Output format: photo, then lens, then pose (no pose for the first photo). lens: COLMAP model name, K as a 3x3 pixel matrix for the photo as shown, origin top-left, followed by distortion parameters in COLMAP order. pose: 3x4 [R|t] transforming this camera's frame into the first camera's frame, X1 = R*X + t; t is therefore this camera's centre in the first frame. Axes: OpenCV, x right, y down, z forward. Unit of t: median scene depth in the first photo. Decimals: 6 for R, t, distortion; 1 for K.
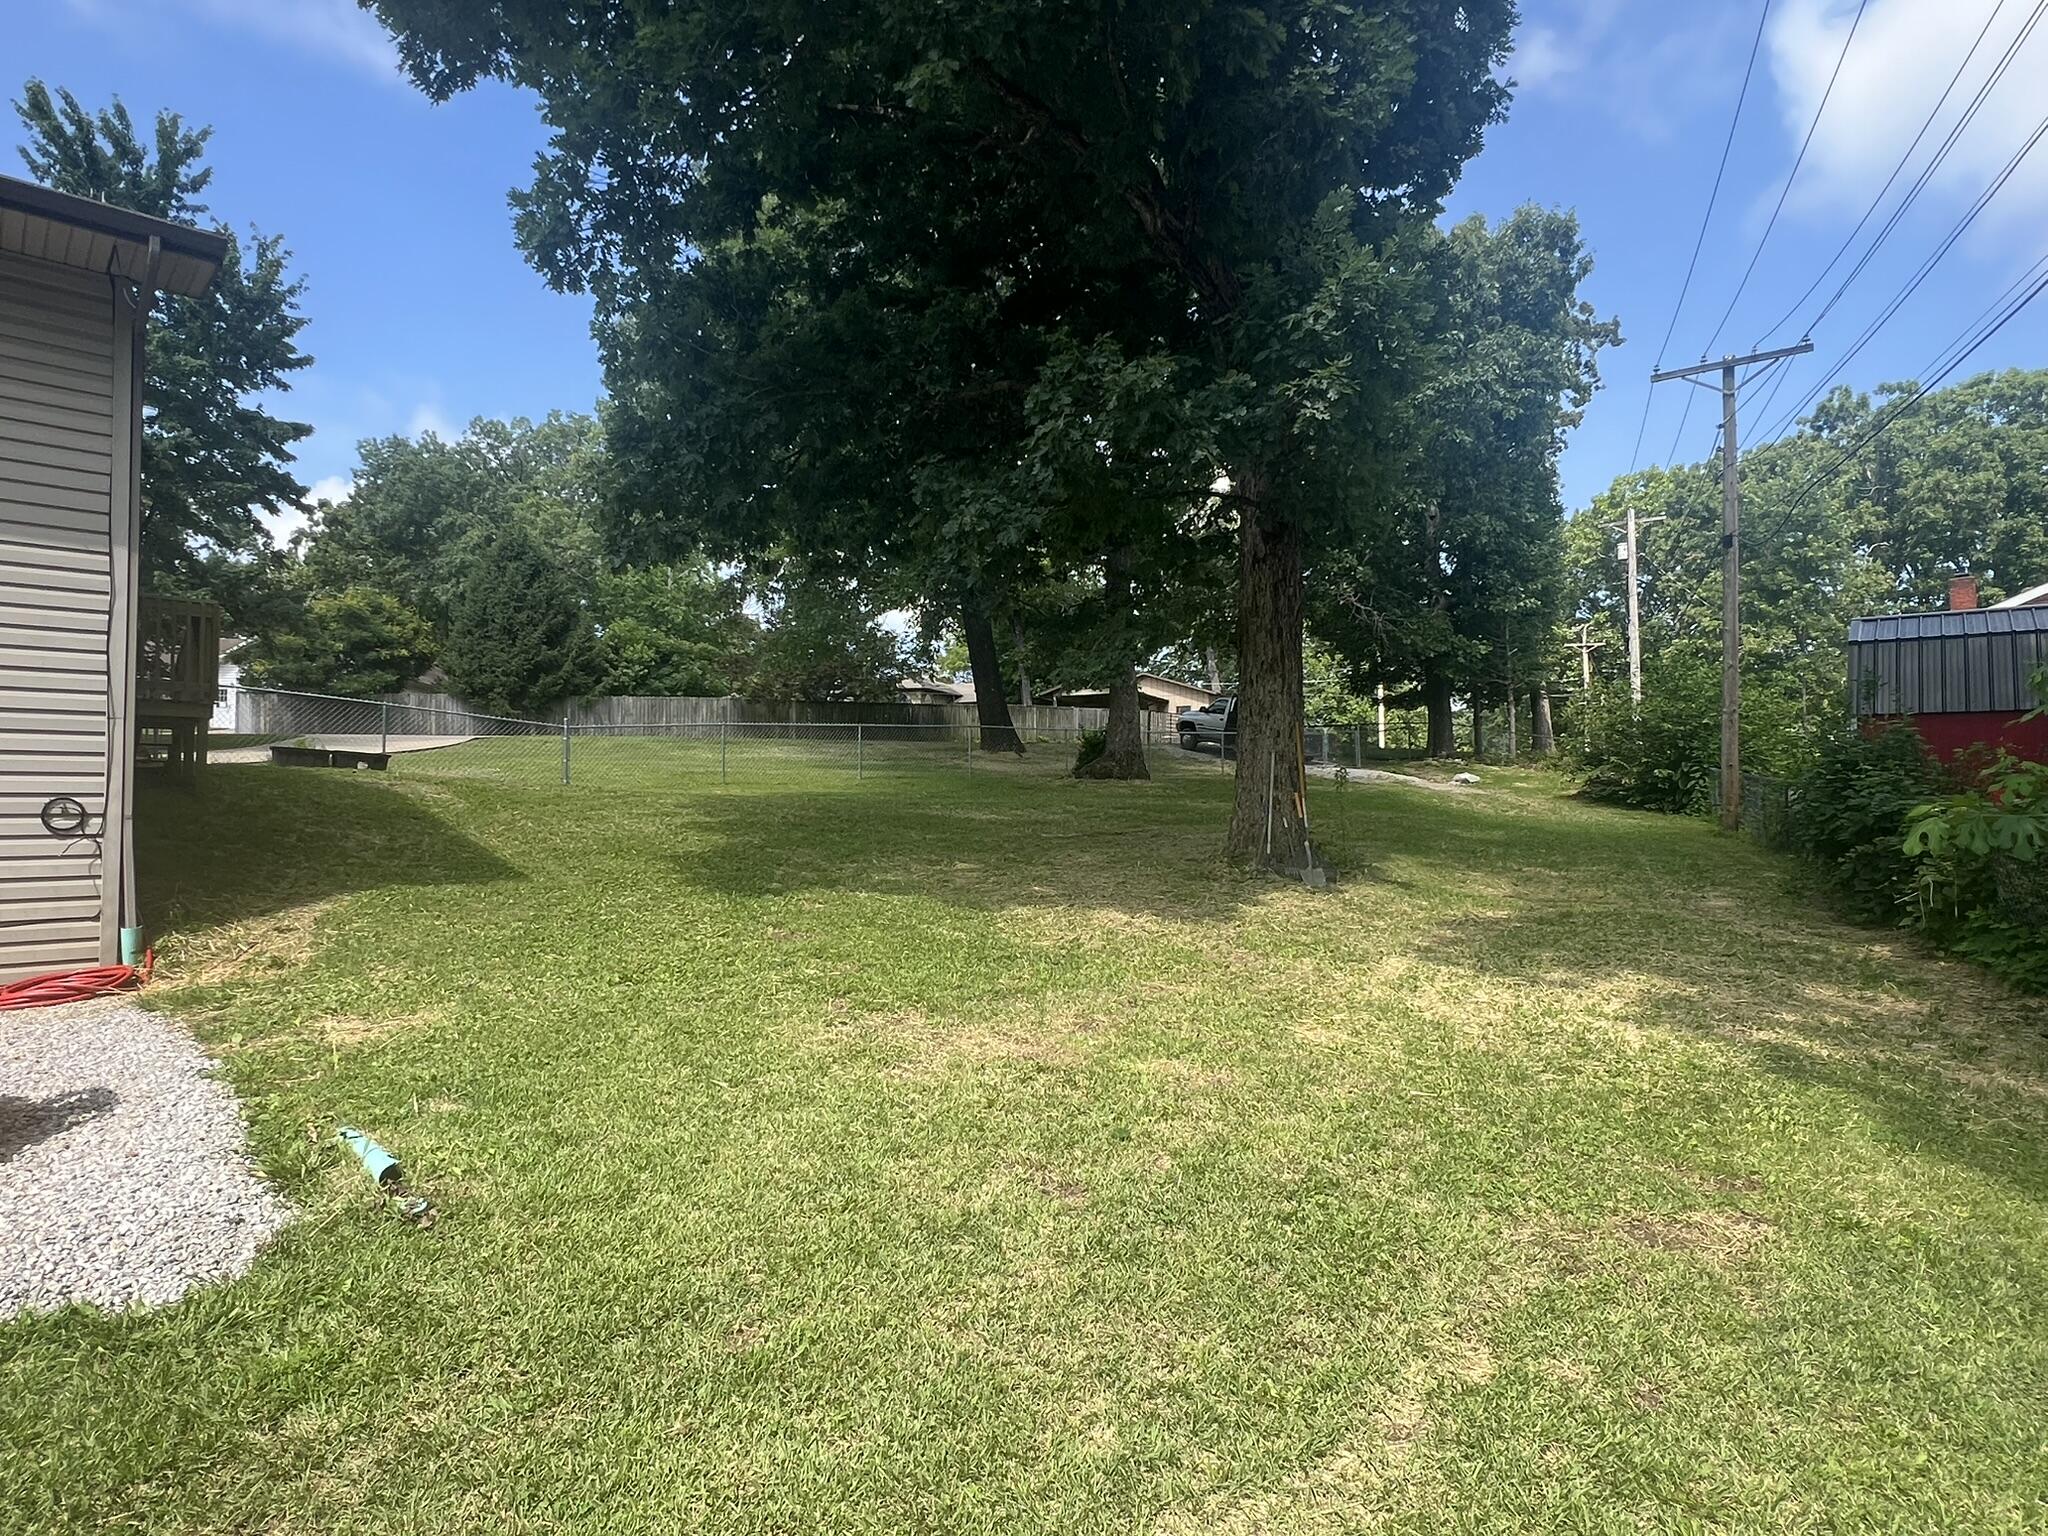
lens RADIAL K [[1168.6, 0, 1017.9], [0, 1168.6, 769.2], [0, 0, 1]] dist [-0.002429, 0.003307]
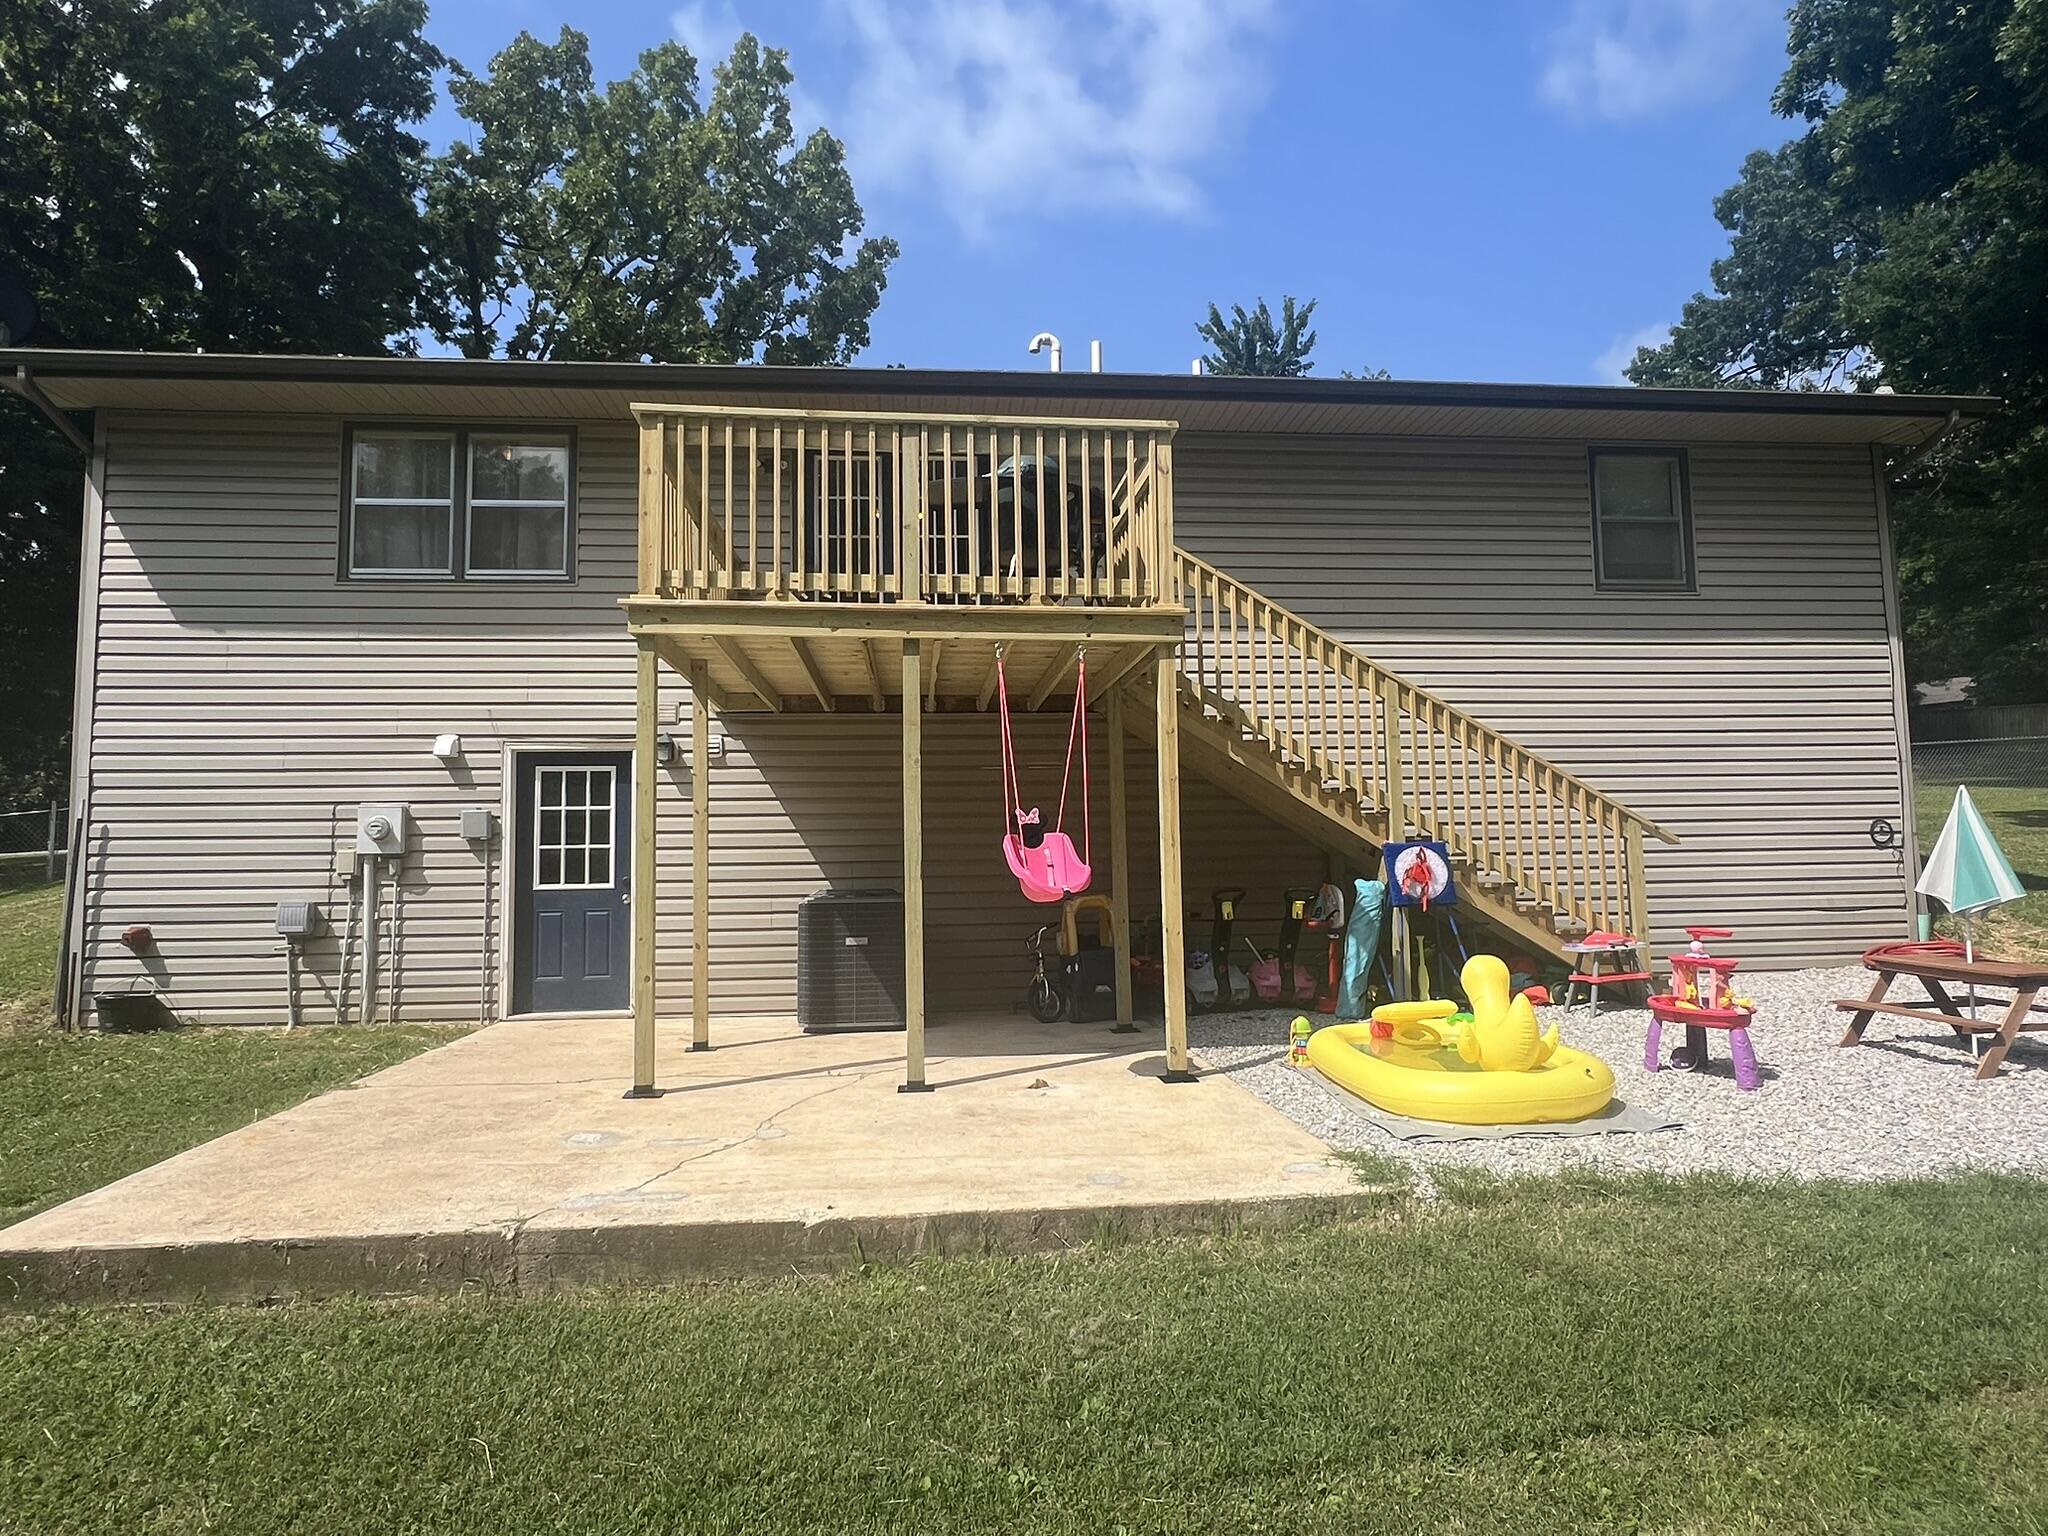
lens RADIAL K [[1168.6, 0, 1021.8], [0, 1168.6, 765.1], [0, 0, 1]] dist [-0.002429, 0.003307]
pose [[0.800791, -0.053127, -0.596583, -0.179123], [0.035923, 0.998525, -0.040701, -0.004753], [0.597866, 0.011162, 0.801518, -0.165497]]
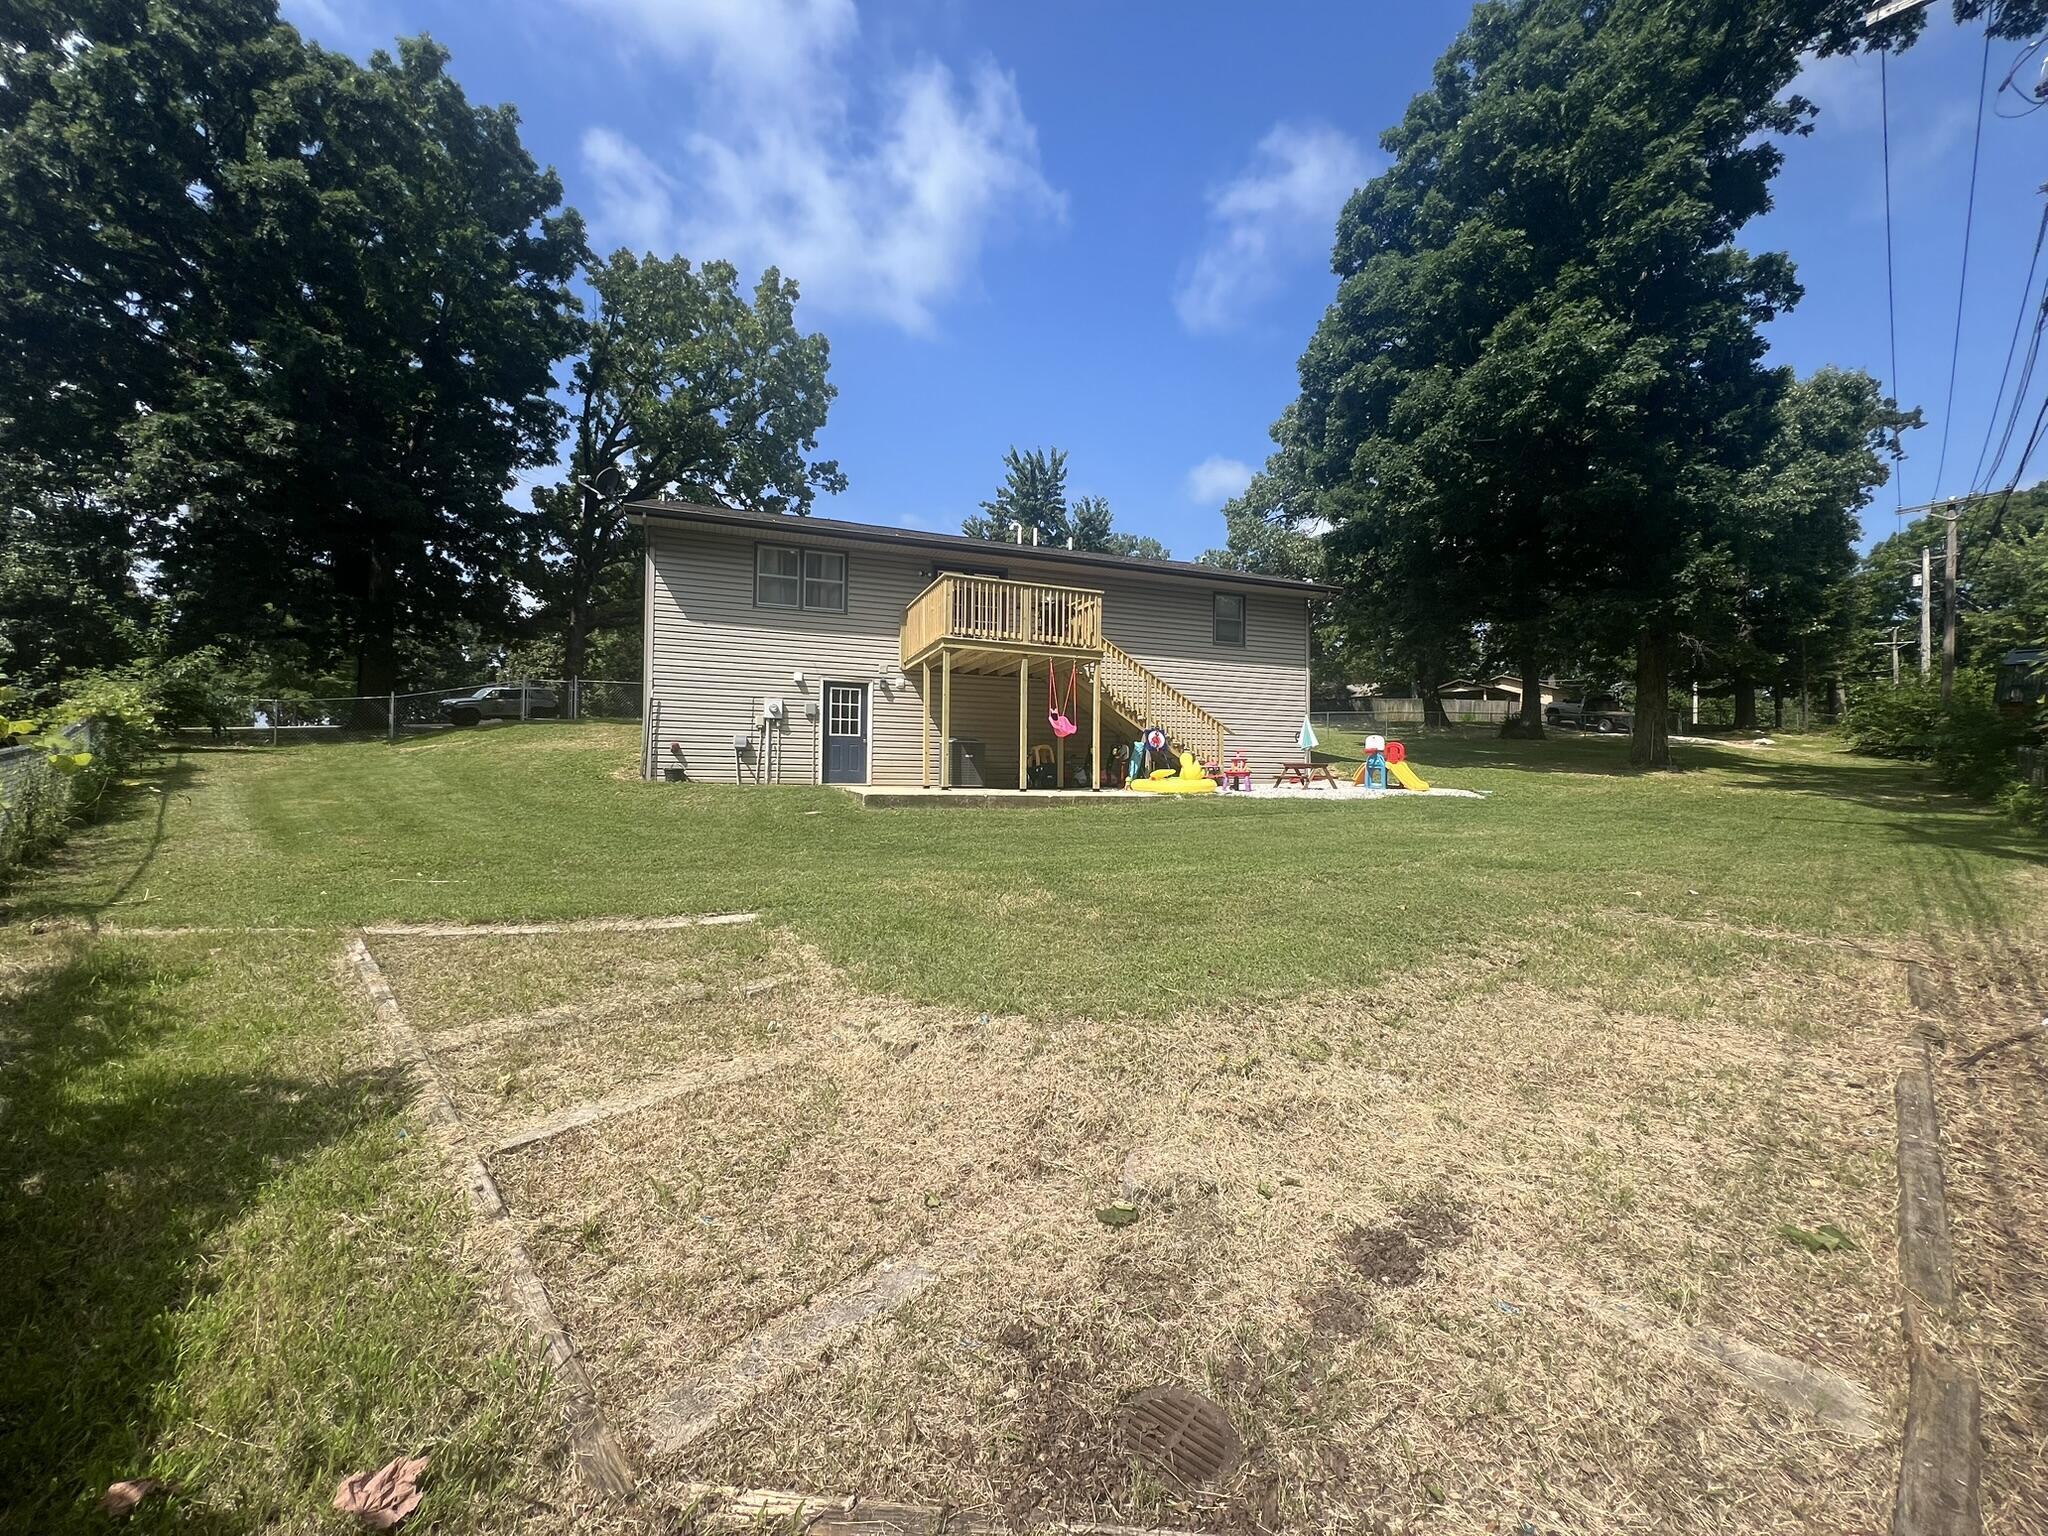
lens RADIAL K [[821.4, 0, 1020.7], [0, 821.4, 766.8], [0, 0, 1]] dist [0.003138, 0.000069]
pose [[0.928506, 0.013748, -0.371063, -0.145950], [-0.003492, 0.999593, 0.028298, 0.014161], [0.371301, -0.024979, 0.928176, -0.437435]]
